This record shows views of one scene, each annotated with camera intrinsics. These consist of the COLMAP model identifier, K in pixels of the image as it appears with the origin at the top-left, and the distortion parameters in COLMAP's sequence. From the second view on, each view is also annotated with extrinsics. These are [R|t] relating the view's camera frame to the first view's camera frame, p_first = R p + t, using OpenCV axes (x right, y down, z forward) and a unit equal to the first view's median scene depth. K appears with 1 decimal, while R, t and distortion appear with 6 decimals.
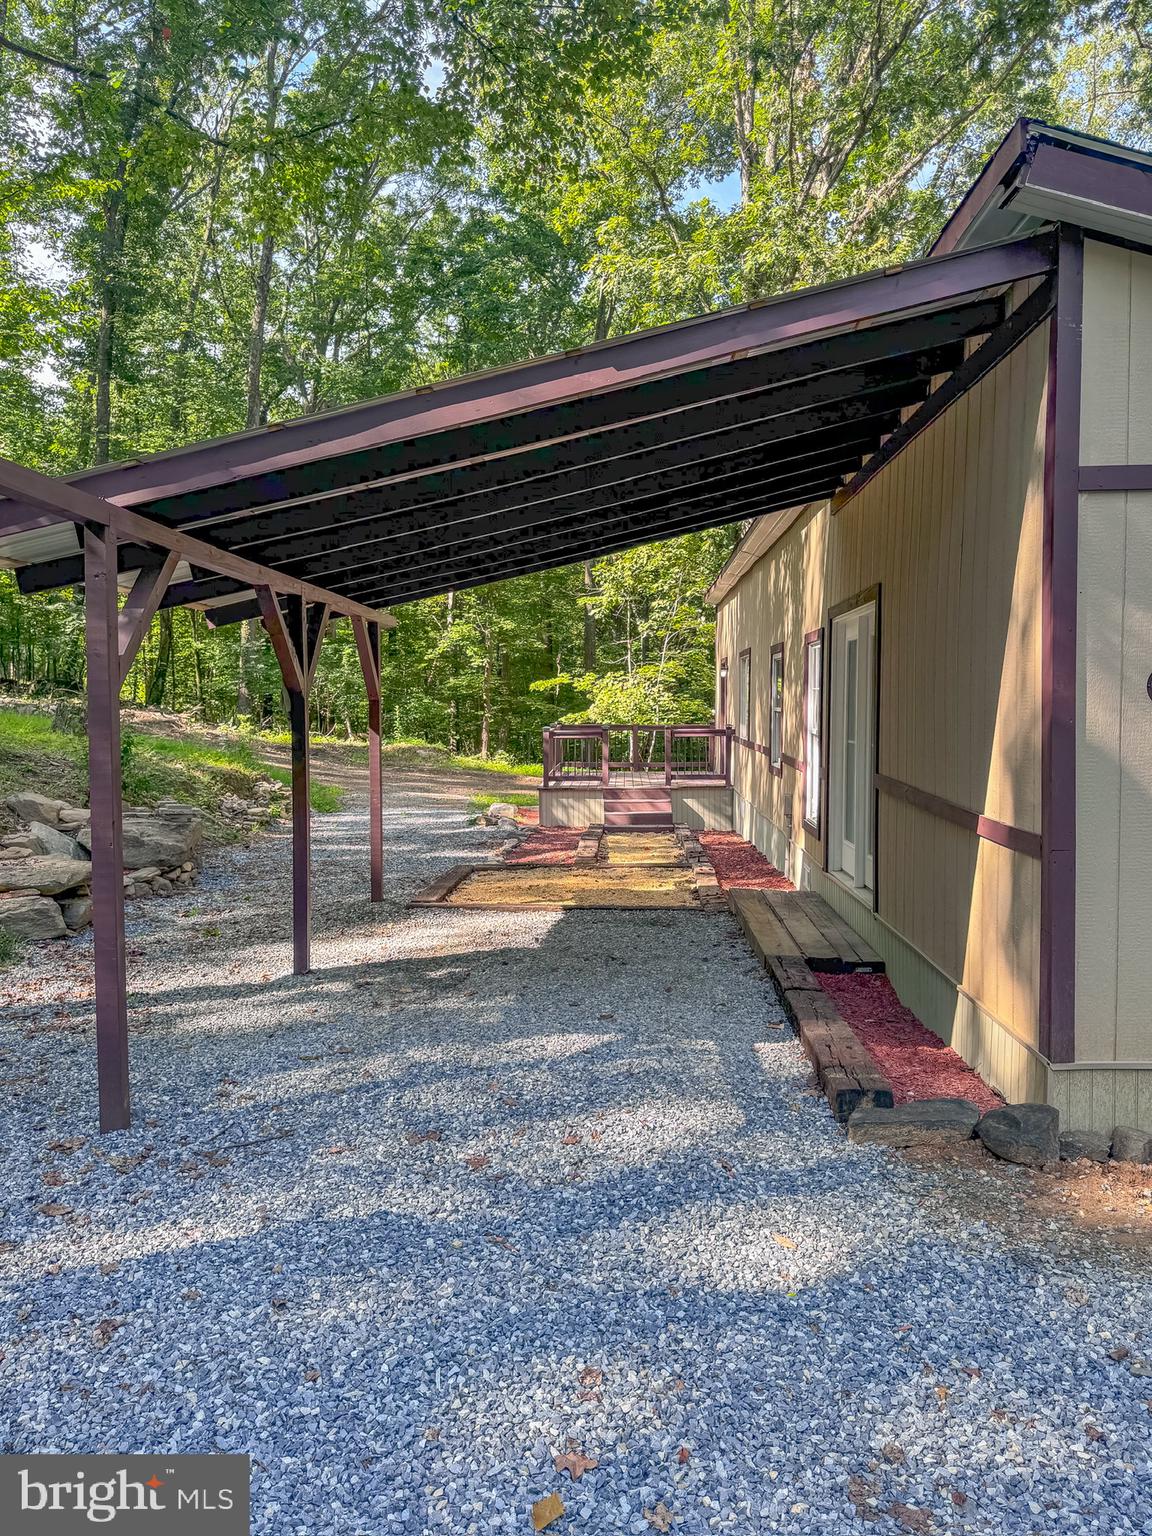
lens RADIAL K [[1098.3, 0, 582.6], [0, 1098.3, 759.7], [0, 0, 1]] dist [0.066161, -0.069156]
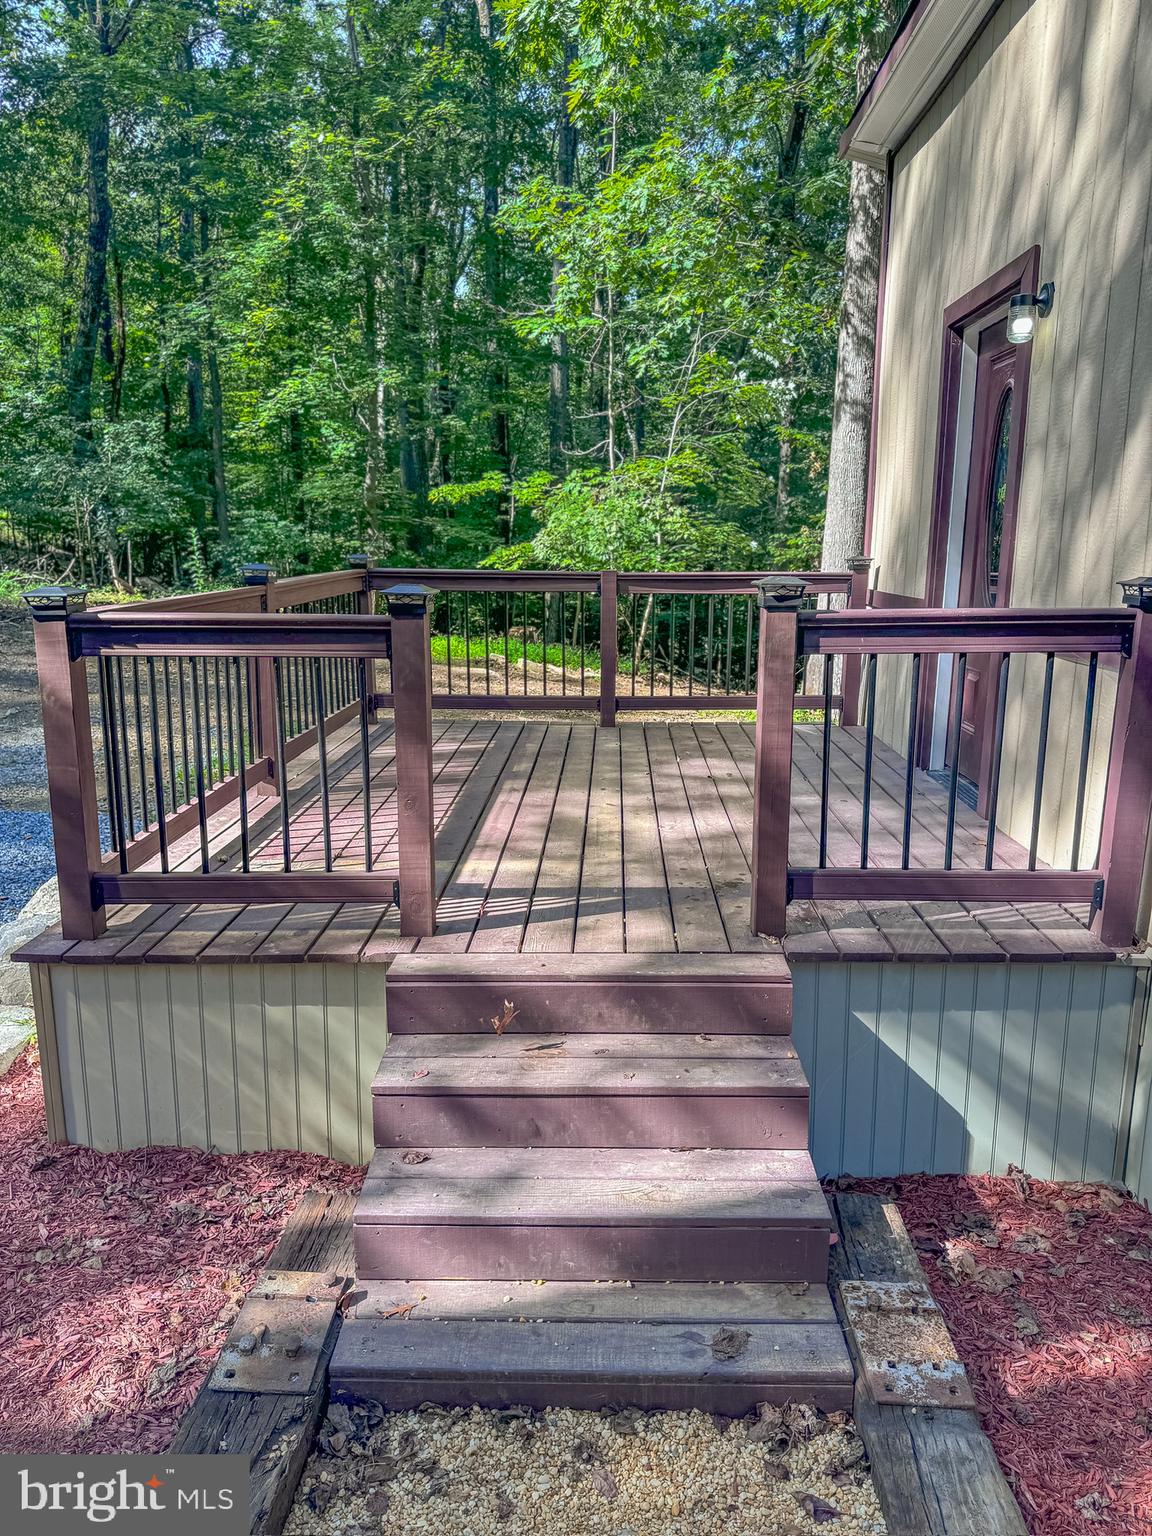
lens RADIAL K [[1098.3, 0, 580.9], [0, 1098.3, 809.6], [0, 0, 1]] dist [0.066161, -0.069156]
pose [[0.999960, 0.003760, 0.008168, 0.135776], [-0.005203, 0.982789, 0.184657, -0.083273], [-0.007333, -0.184692, 0.982769, 2.437481]]
